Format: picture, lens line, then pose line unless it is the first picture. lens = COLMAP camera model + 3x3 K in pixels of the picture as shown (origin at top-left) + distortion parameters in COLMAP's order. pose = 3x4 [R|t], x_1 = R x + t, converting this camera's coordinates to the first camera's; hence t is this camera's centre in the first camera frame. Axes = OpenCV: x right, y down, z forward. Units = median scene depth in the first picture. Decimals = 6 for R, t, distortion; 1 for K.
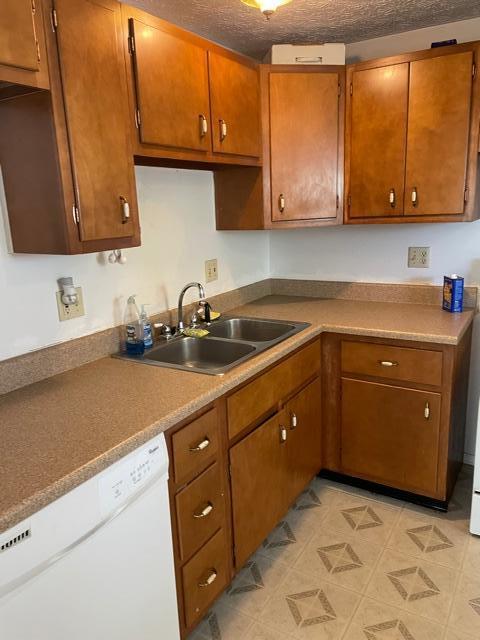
lens RADIAL K [[480.6, 0, 239.5], [0, 480.6, 315.8], [0, 0, 1]] dist [0.013957, -0.015619]
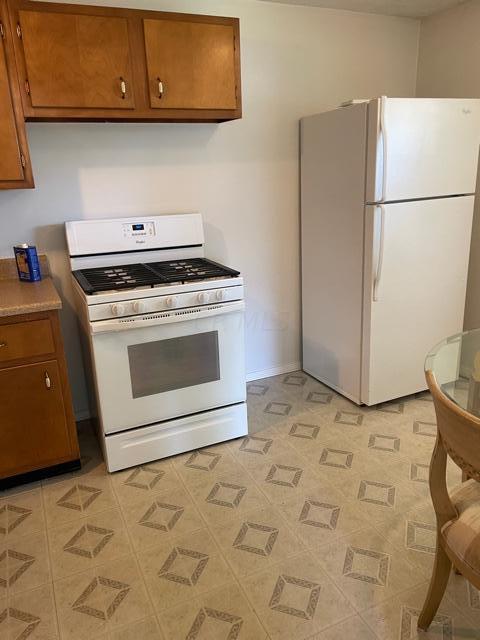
lens RADIAL K [[480.6, 0, 240.1], [0, 480.6, 322.4], [0, 0, 1]] dist [0.013957, -0.015619]
pose [[0.557474, -0.240297, 0.794657, -0.143036], [0.197997, 0.968056, 0.153831, 0.005881], [-0.806238, 0.071583, 0.587245, 0.083878]]
